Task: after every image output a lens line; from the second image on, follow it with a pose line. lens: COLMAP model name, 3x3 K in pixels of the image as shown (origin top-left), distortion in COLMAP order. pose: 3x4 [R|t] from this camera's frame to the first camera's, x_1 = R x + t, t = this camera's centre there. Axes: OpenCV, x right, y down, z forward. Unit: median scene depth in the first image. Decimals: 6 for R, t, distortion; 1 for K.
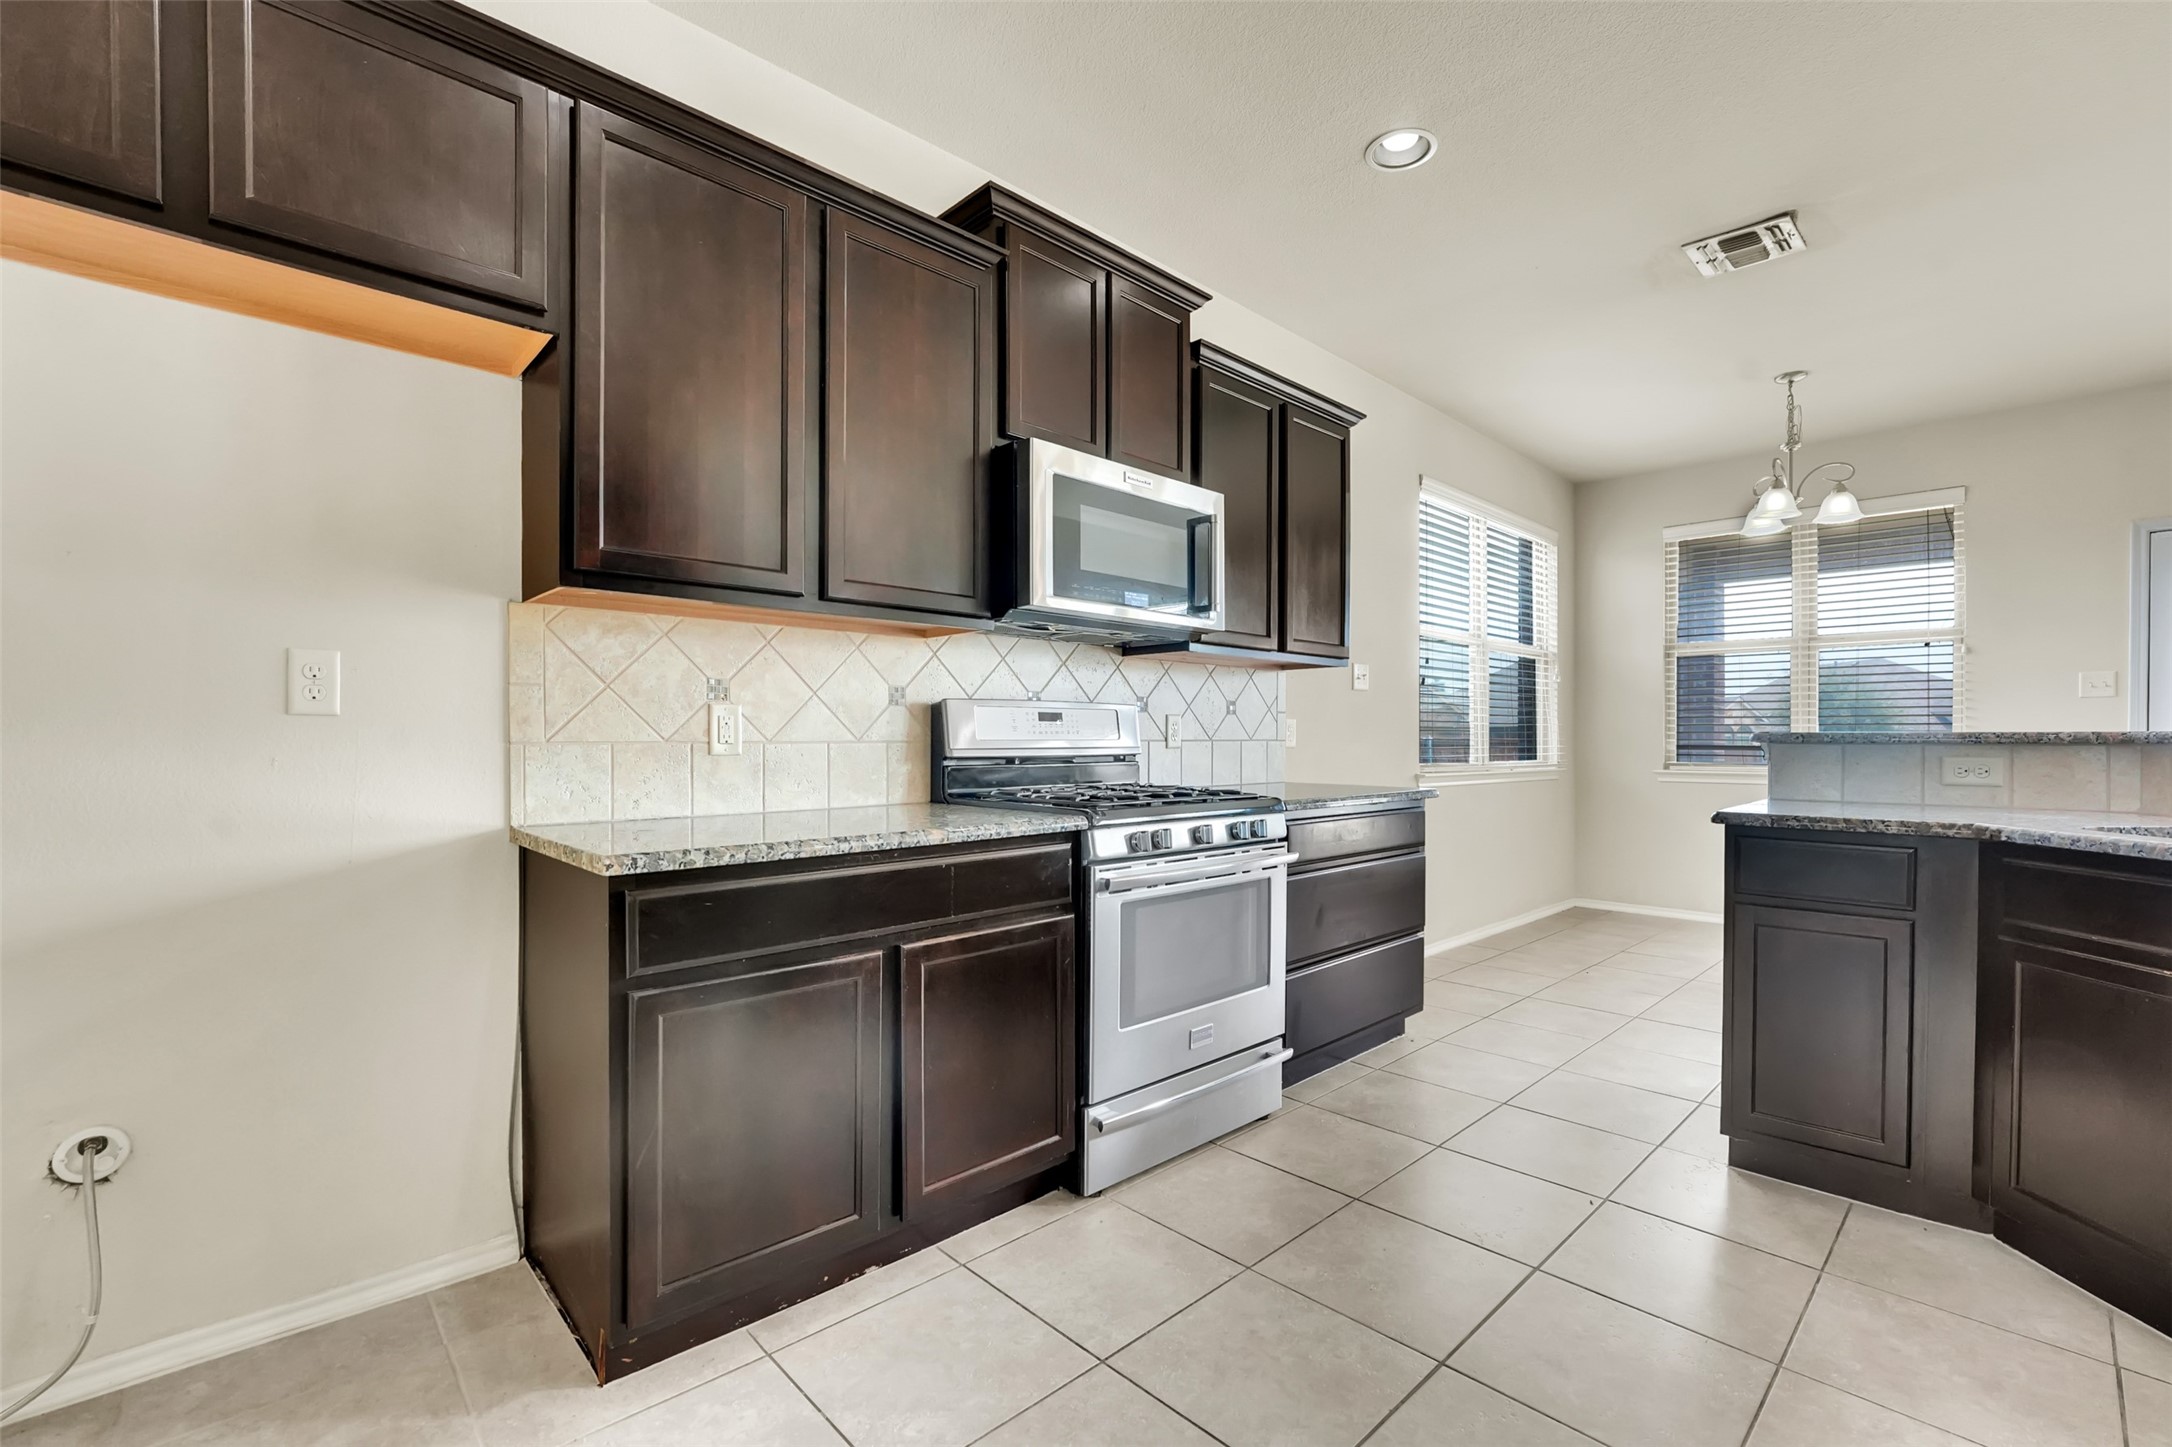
lens RADIAL K [[903.1, 0, 1076.8], [0, 903.1, 733.2], [0, 0, 1]] dist [-0.031735, -0.000005]
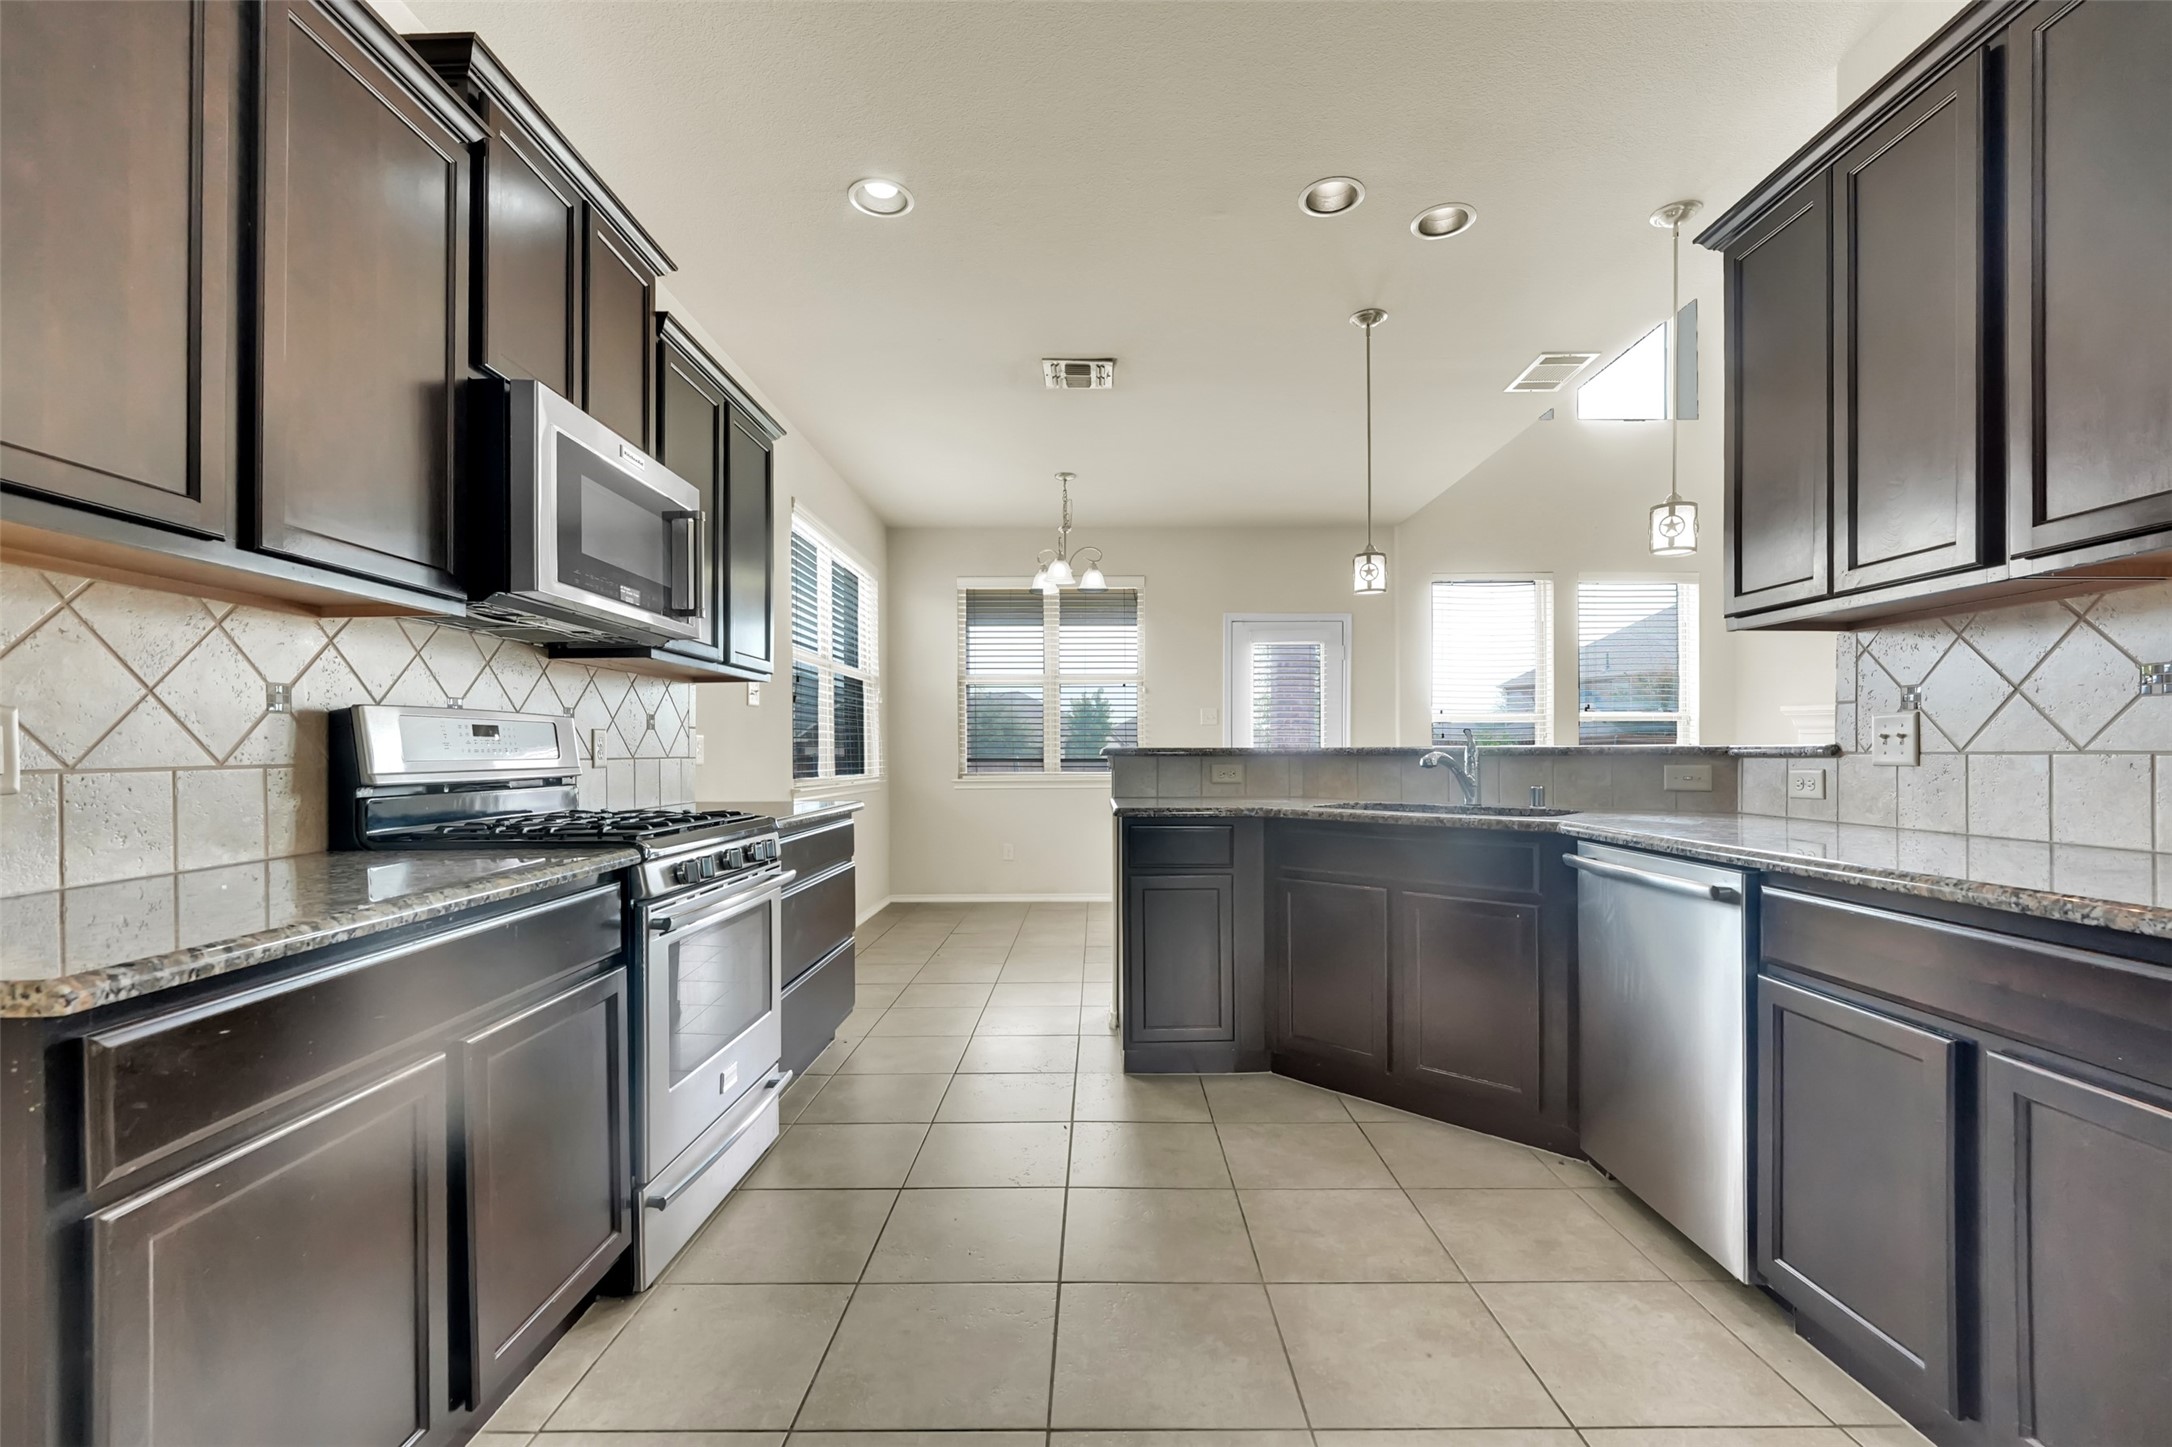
lens RADIAL K [[901.7, 0, 1091.3], [0, 901.7, 754.8], [0, 0, 1]] dist [-0.017459, 0.000161]
pose [[0.692179, -0.007787, 0.721684, -0.250876], [0.002686, 0.999963, 0.008214, -0.002188], [-0.721721, -0.003747, 0.692174, 0.085068]]
